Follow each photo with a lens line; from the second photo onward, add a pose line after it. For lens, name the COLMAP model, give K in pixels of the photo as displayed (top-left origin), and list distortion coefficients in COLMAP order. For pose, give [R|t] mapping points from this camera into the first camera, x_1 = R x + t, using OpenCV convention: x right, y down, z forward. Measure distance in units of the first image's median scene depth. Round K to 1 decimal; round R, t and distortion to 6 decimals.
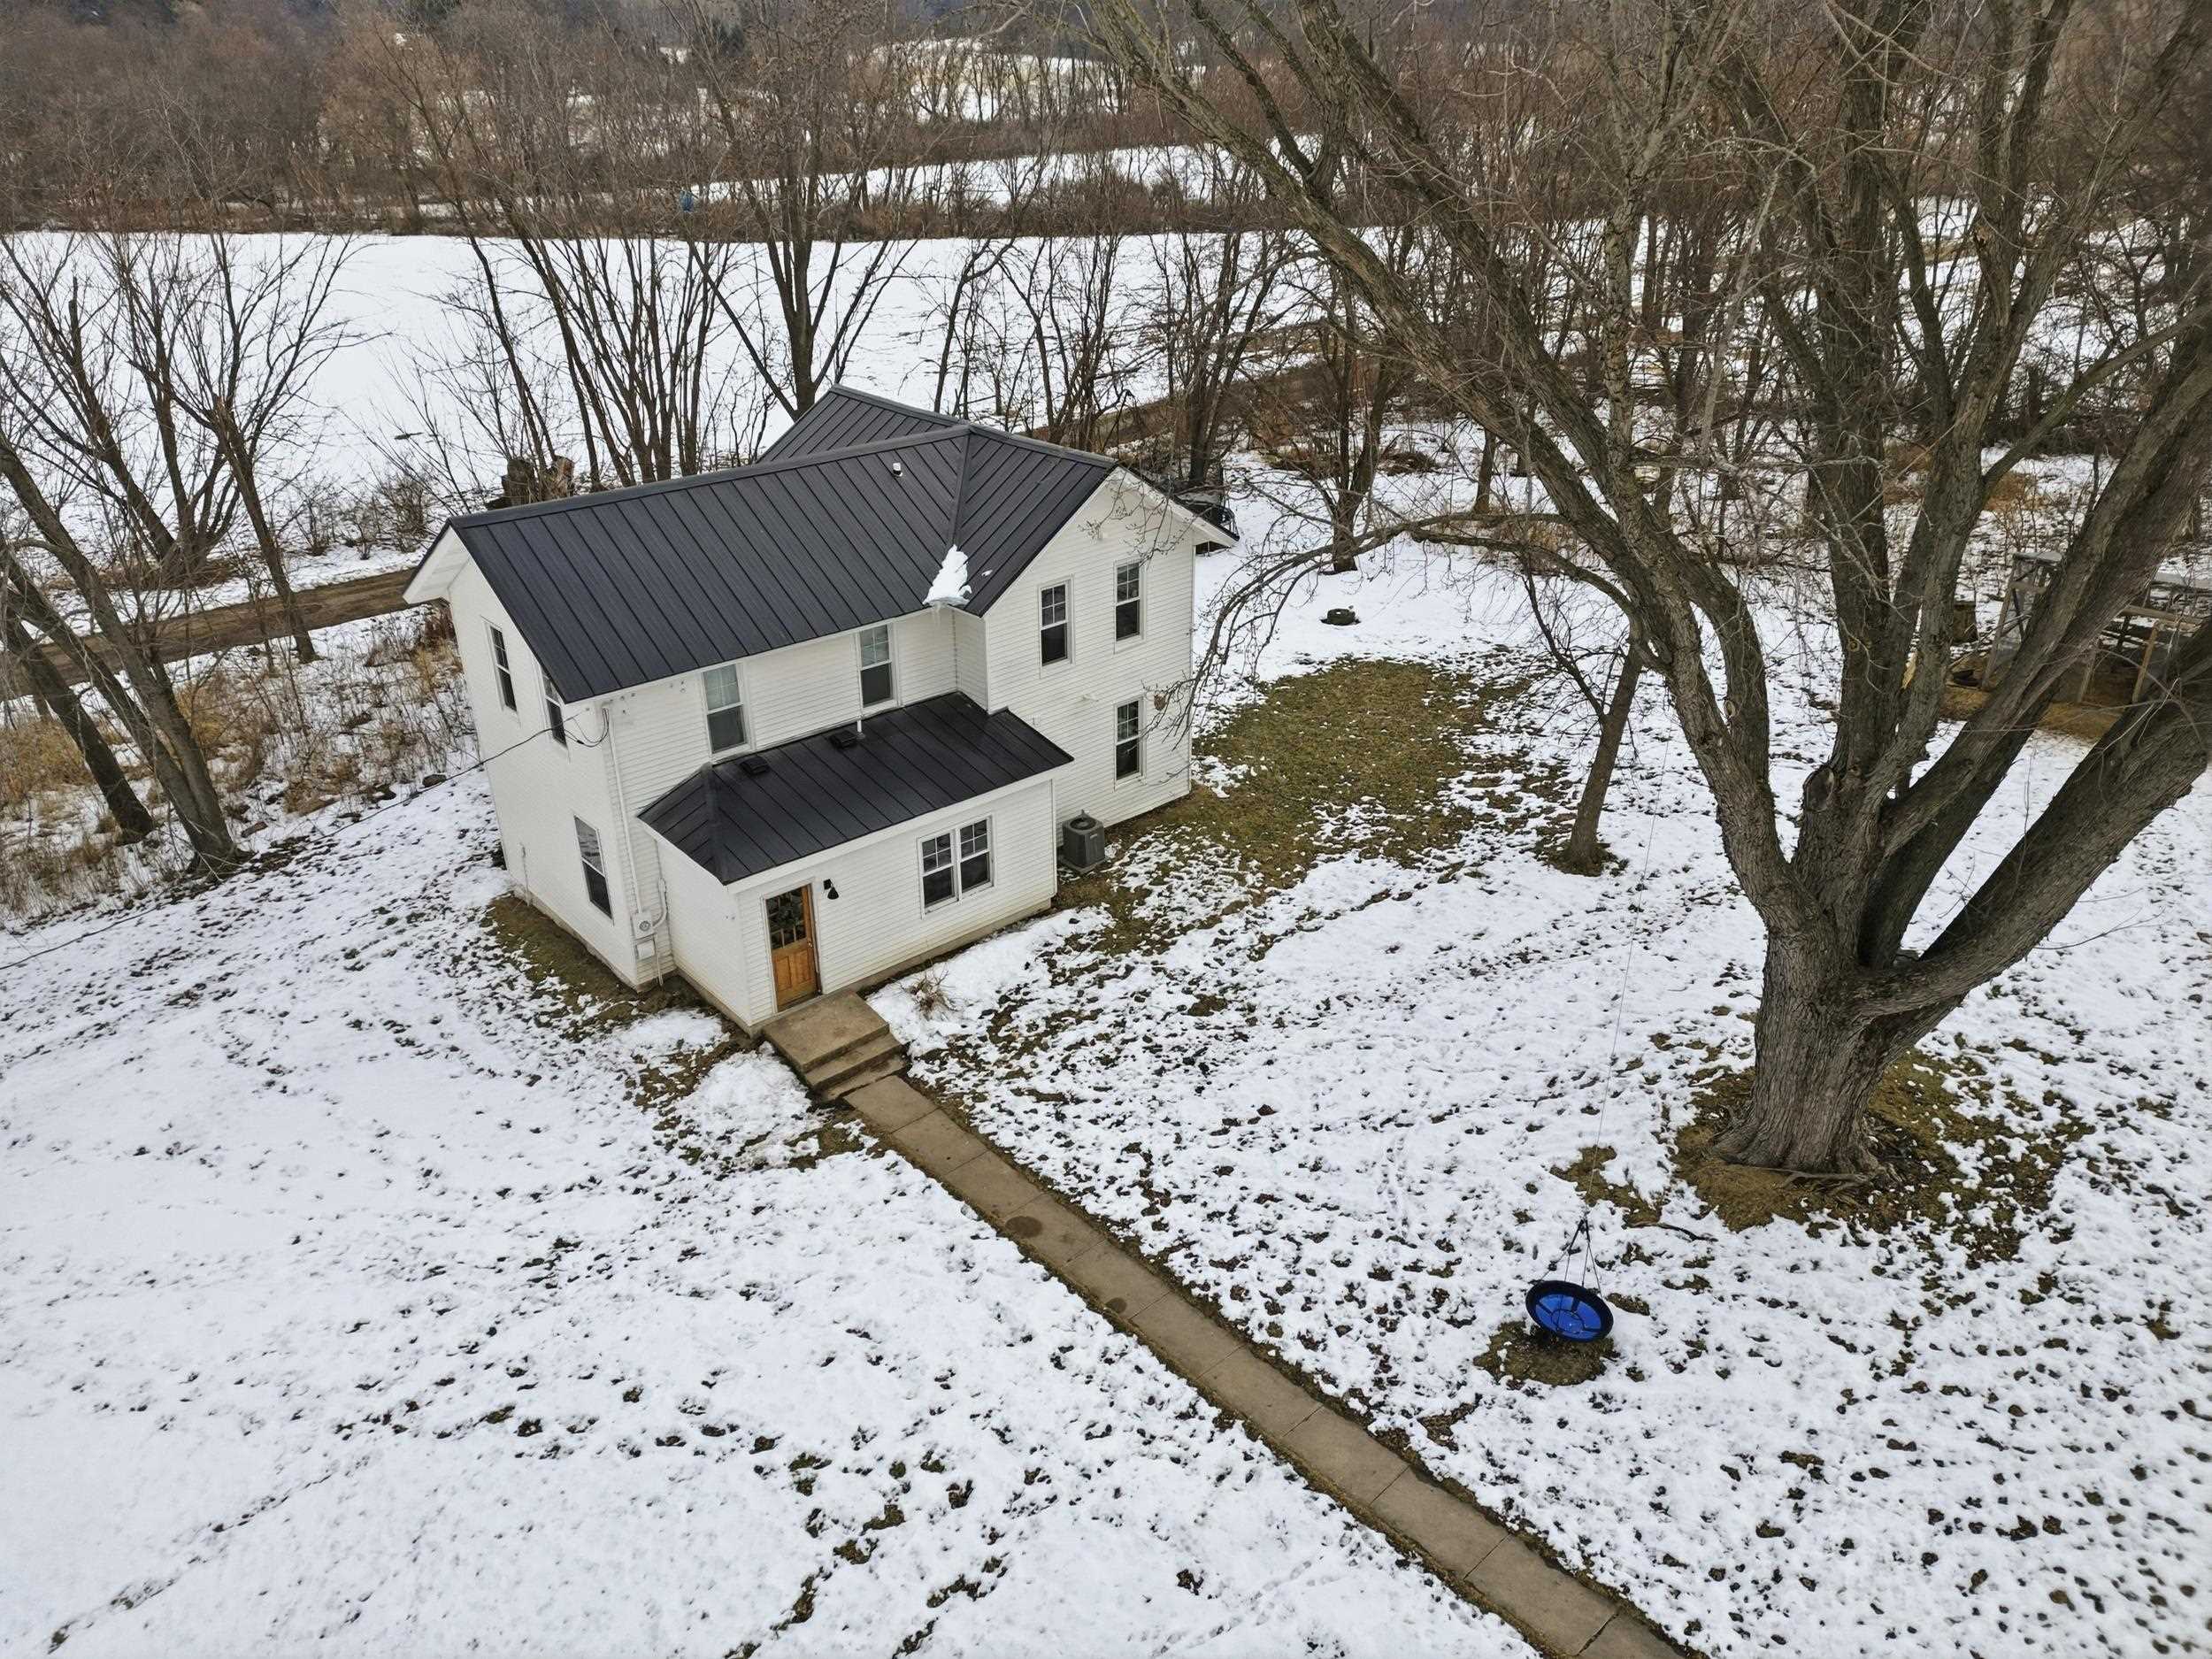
lens RADIAL K [[1528.6, 0, 1087.4], [0, 1528.6, 821.2], [0, 0, 1]] dist [0.095788, -0.083358]
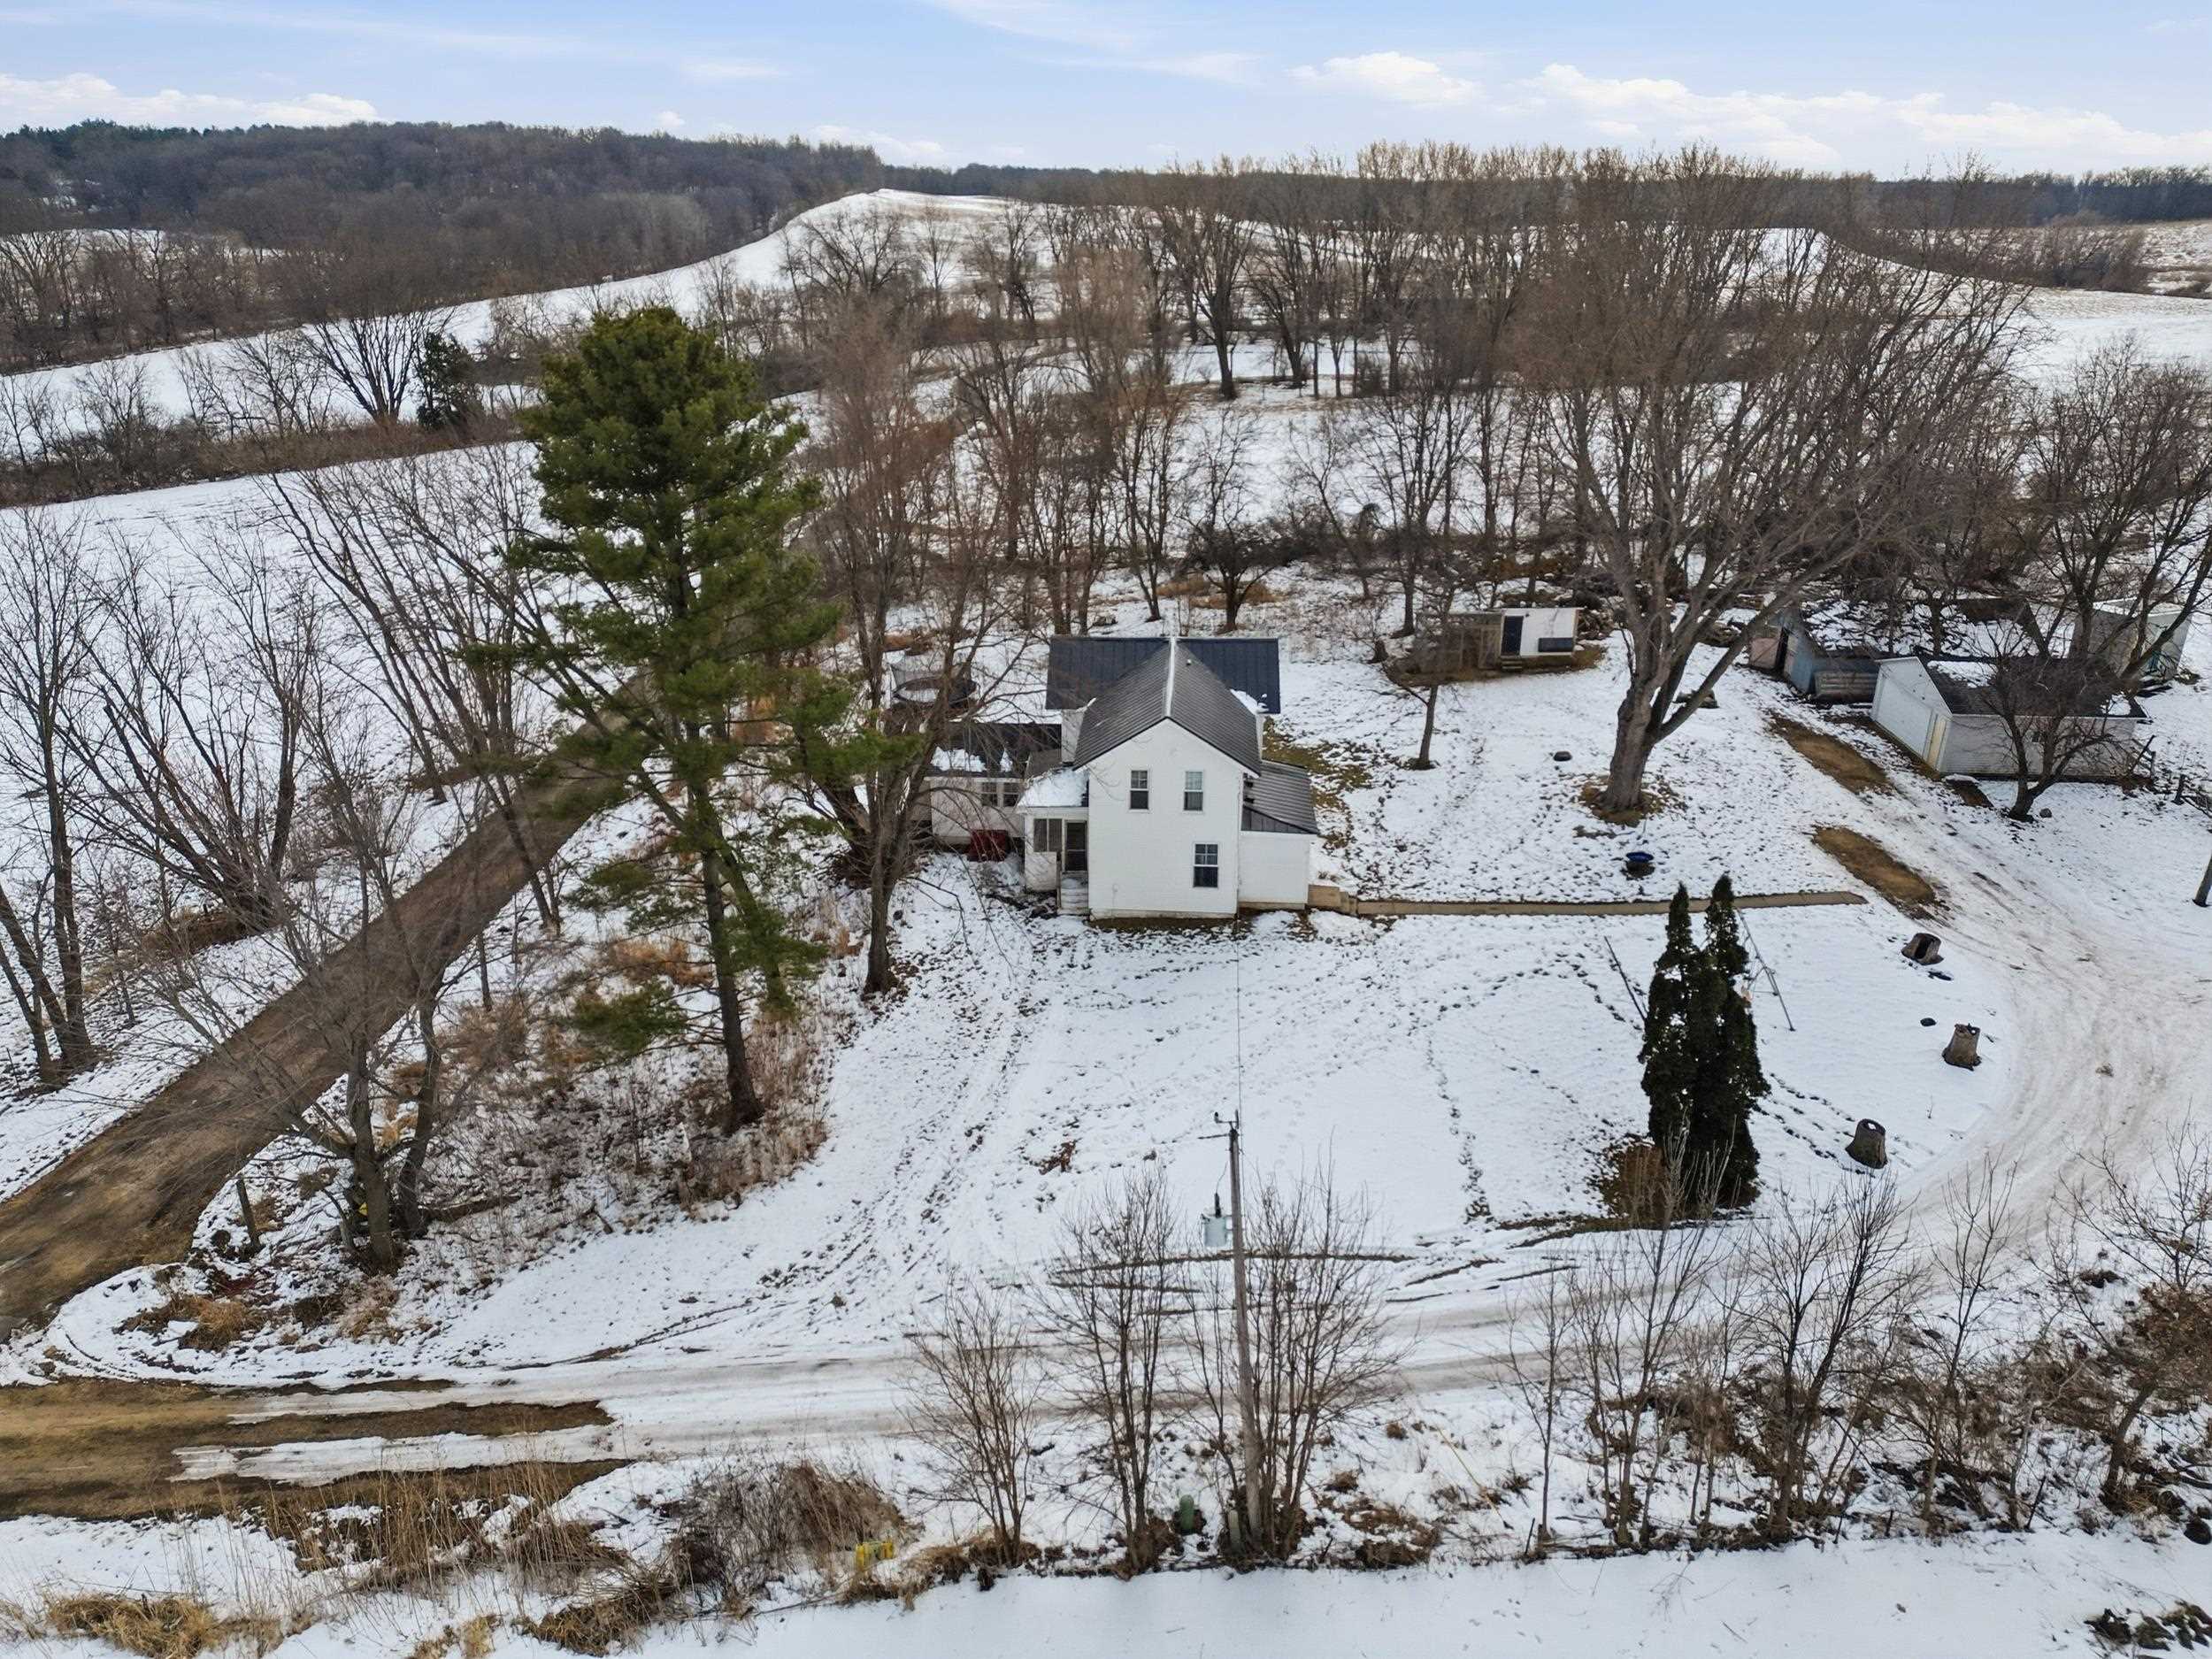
lens RADIAL K [[1528.6, 0, 1087.4], [0, 1528.6, 821.2], [0, 0, 1]] dist [0.095788, -0.083358]
pose [[0.702553, -0.258767, 0.662916, -1.809441], [0.318593, 0.947346, 0.032152, -0.146441], [-0.636331, 0.188612, 0.748003, -0.466329]]
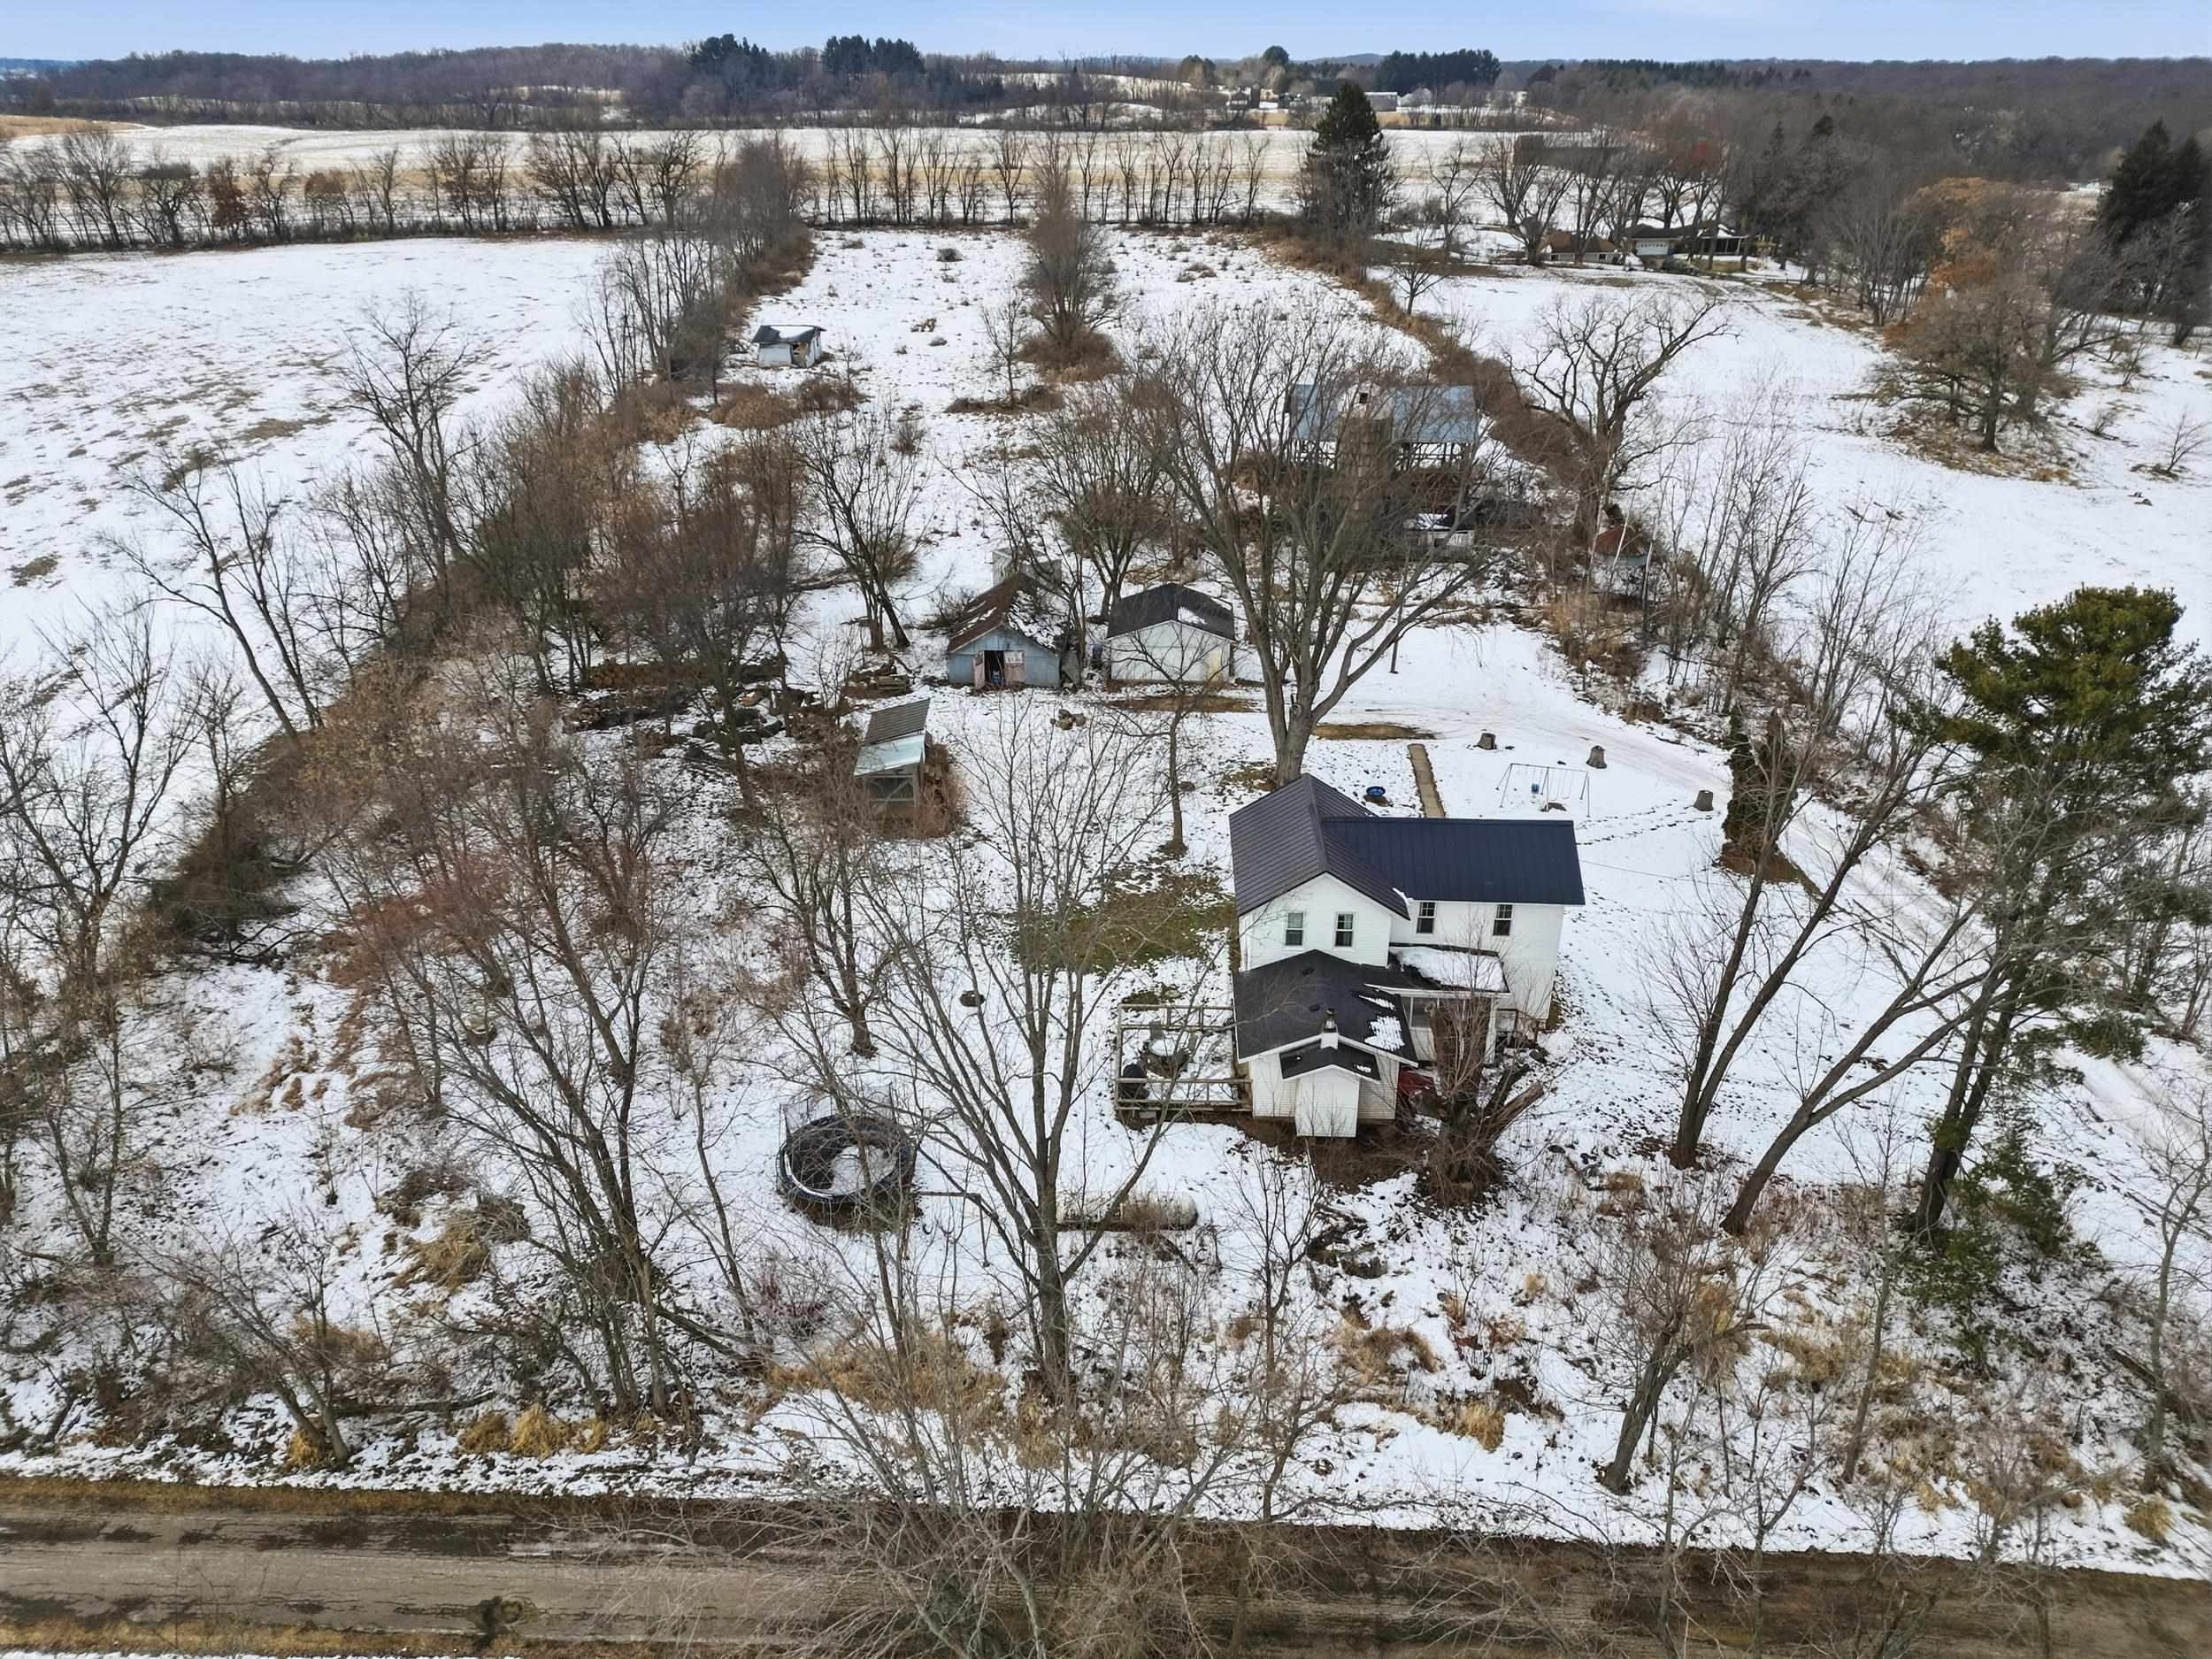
lens RADIAL K [[1528.6, 0, 1087.4], [0, 1528.6, 821.2], [0, 0, 1]] dist [0.095788, -0.083358]
pose [[-0.719991, -0.320472, 0.615557, -1.271558], [0.300557, 0.655495, 0.692814, -2.039503], [-0.625522, 0.683830, -0.375630, 2.261303]]
